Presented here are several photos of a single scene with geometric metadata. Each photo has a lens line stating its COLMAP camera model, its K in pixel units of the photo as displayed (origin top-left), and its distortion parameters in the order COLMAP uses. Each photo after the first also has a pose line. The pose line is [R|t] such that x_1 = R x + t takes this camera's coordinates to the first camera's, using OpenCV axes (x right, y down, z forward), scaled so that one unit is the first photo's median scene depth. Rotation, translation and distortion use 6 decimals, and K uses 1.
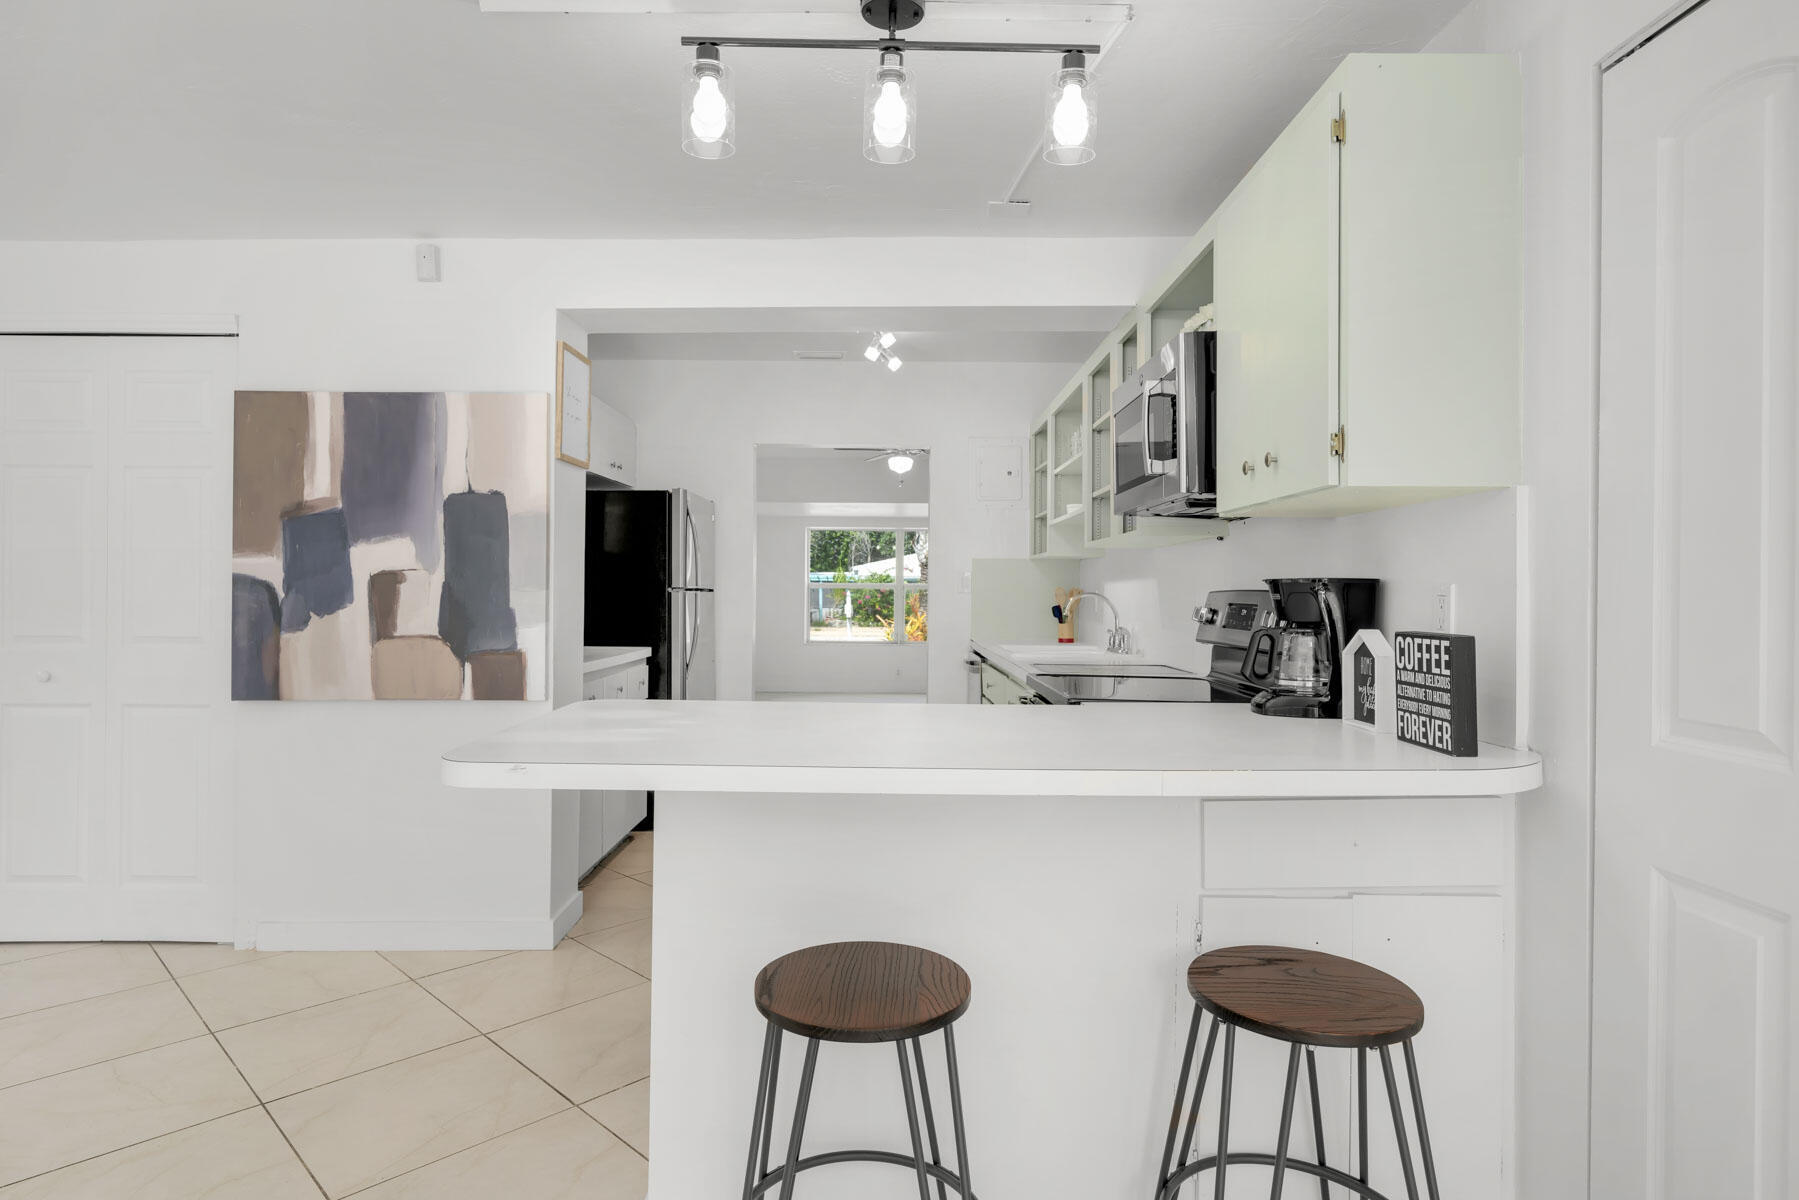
lens RADIAL K [[1003.1, 0, 882.4], [0, 1003.1, 598.9], [0, 0, 1]] dist [-0.014221, 0.002145]
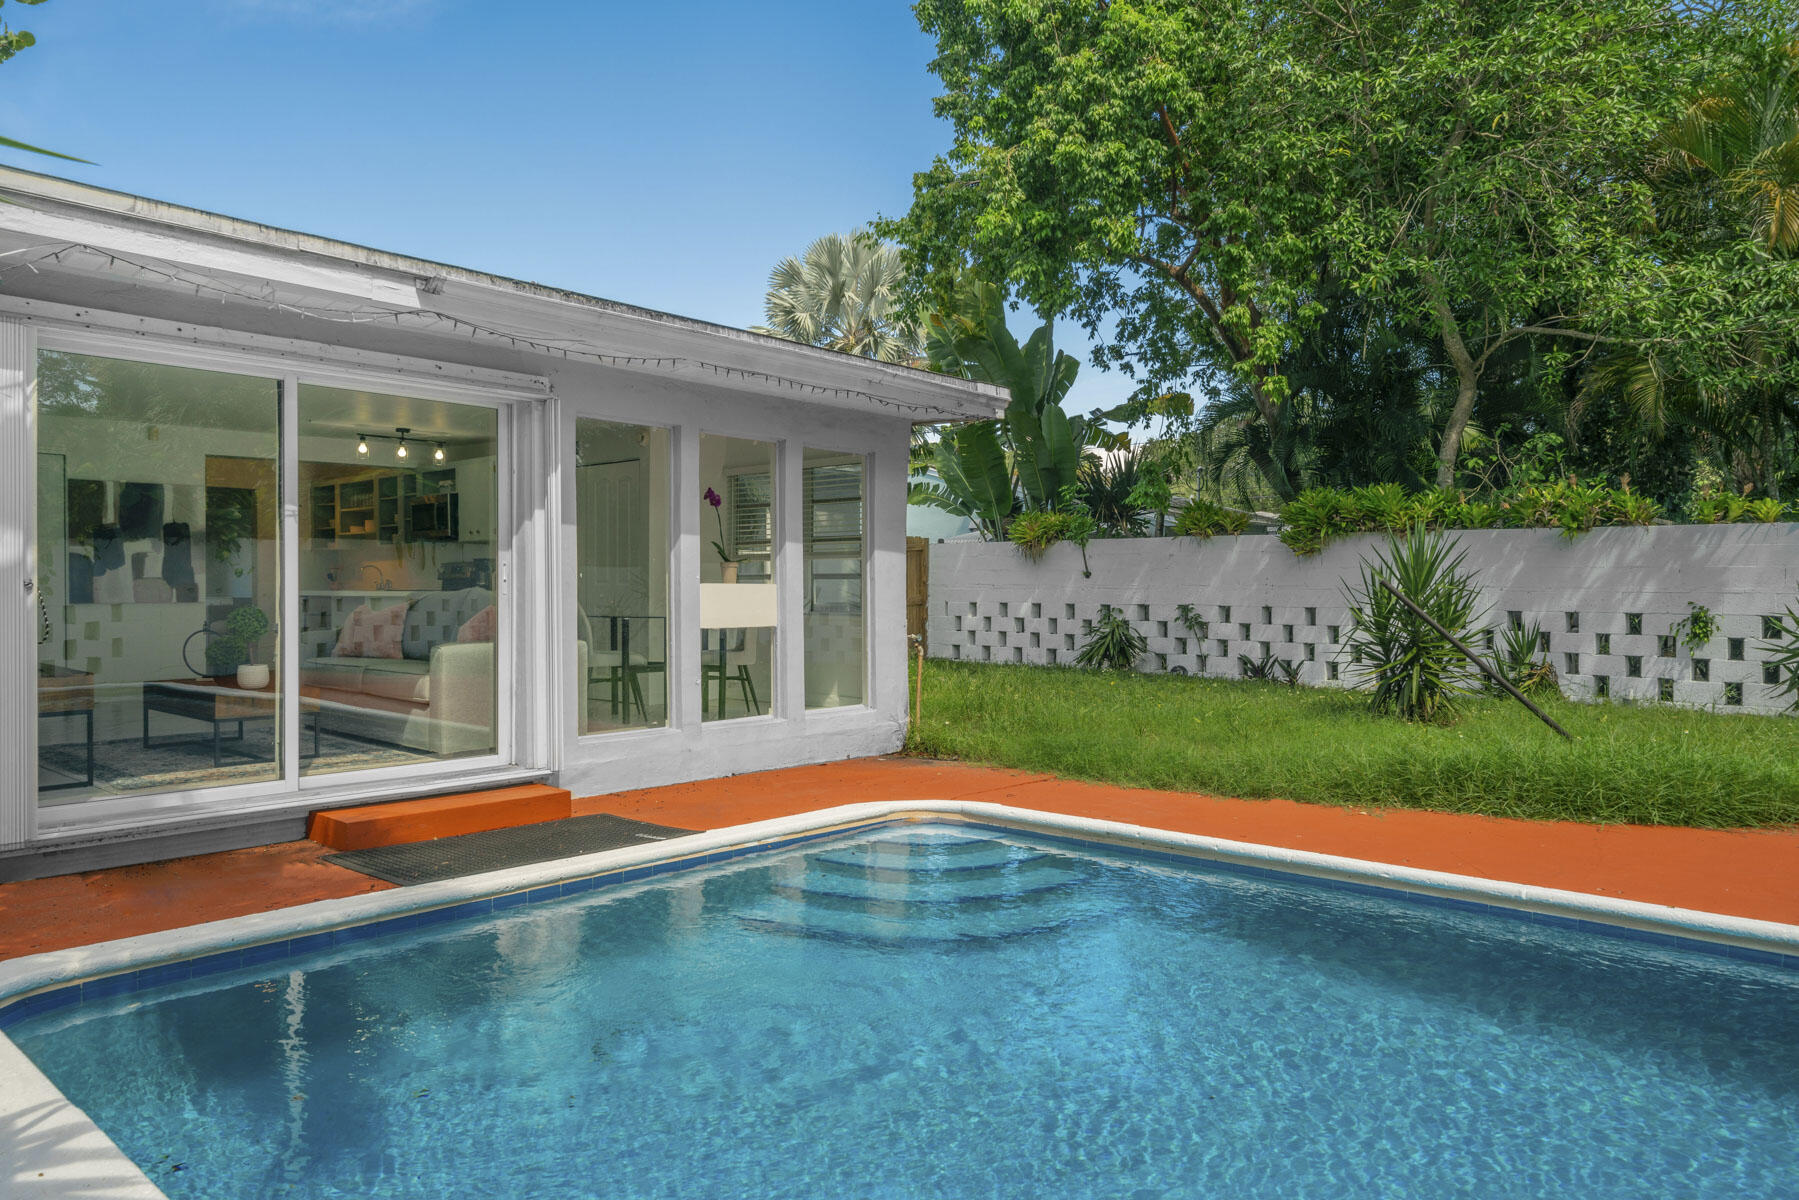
lens RADIAL K [[1196.1, 0, 894.0], [0, 1196.1, 608.4], [0, 0, 1]] dist [0.006635, -0.002024]
pose [[0.665398, -0.021278, 0.746185, -1.514712], [0.013745, 0.999773, 0.016252, 0.093078], [-0.746362, -0.000558, 0.665540, -2.520440]]
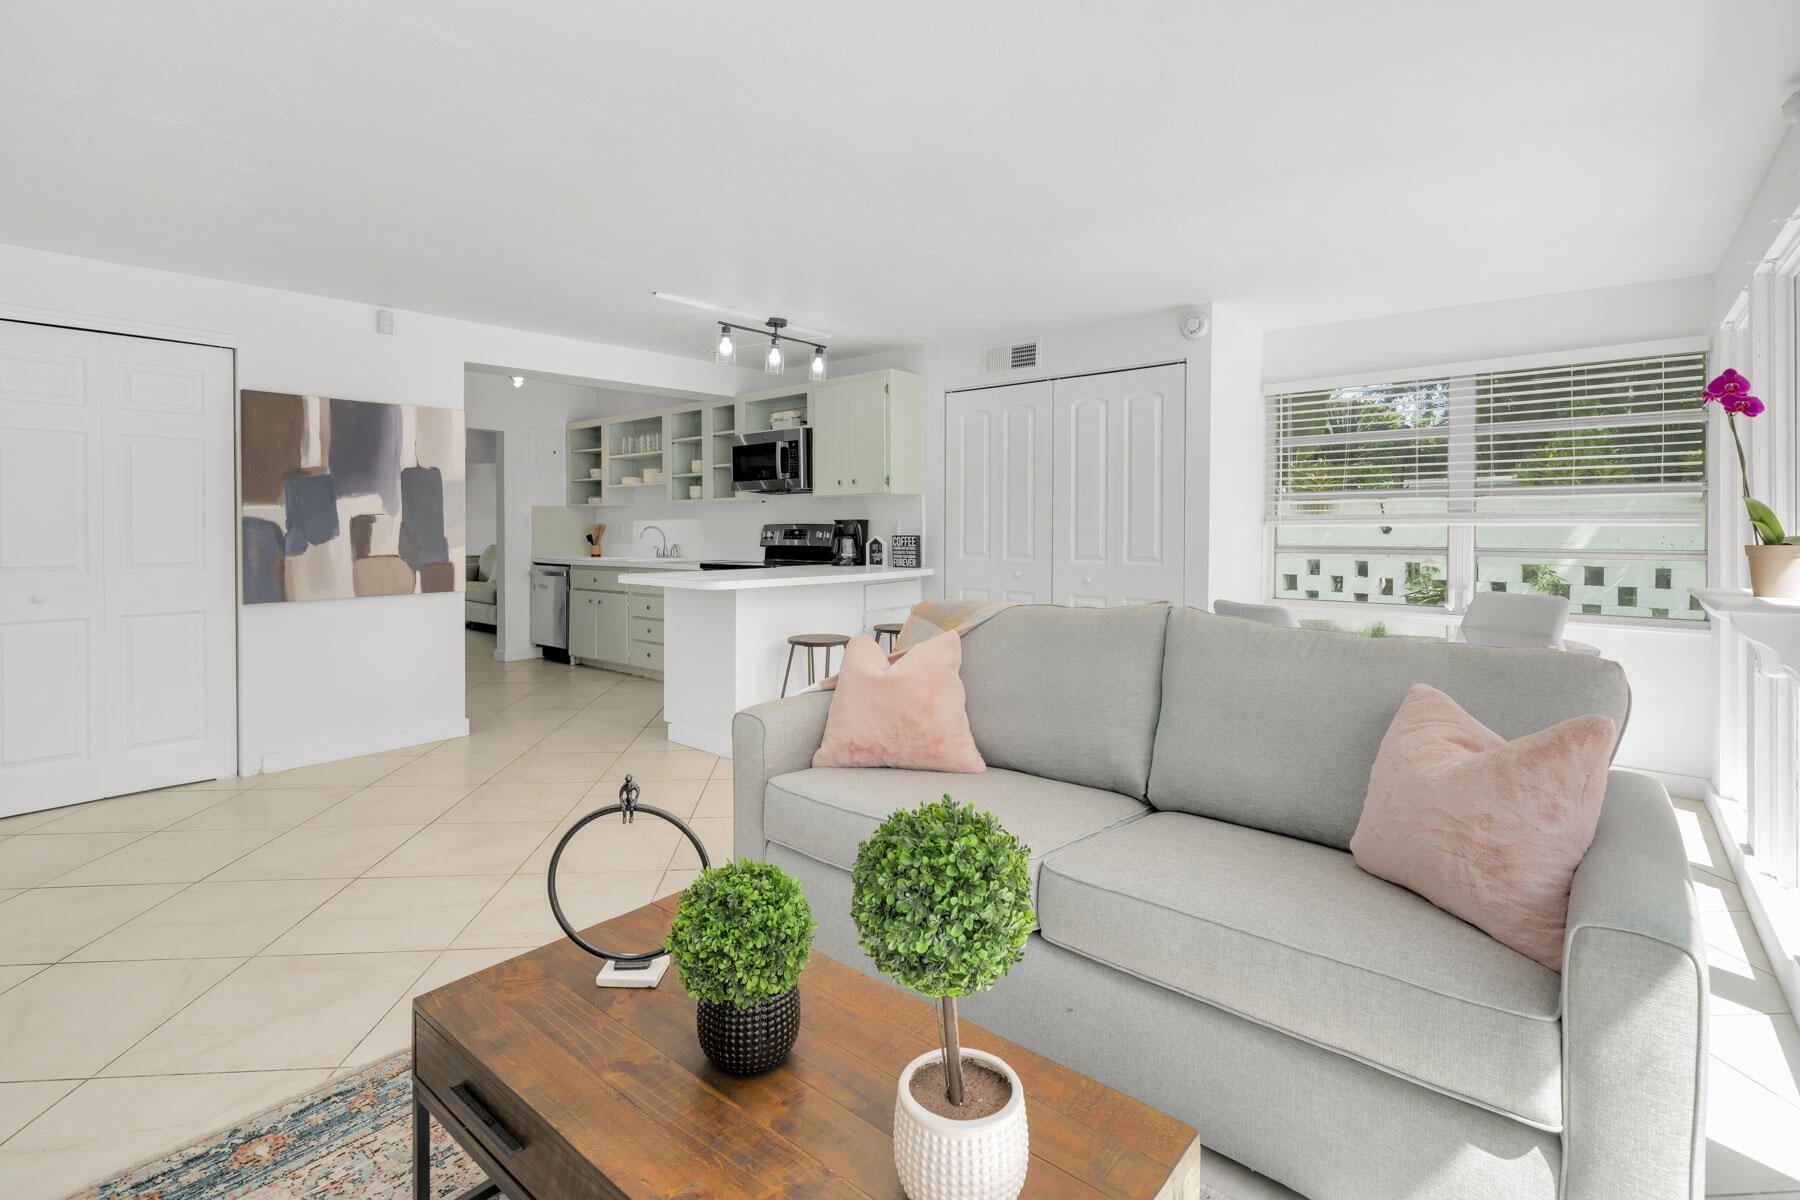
lens RADIAL K [[842.9, 0, 897.1], [0, 842.9, 538.2], [0, 0, 1]] dist [-0.001050, -0.000098]
pose [[0.653379, -0.018938, 0.756794, -0.953180], [0.014666, 0.999816, 0.012358, 0.004616], [-0.756889, 0.003025, 0.653537, -0.509284]]
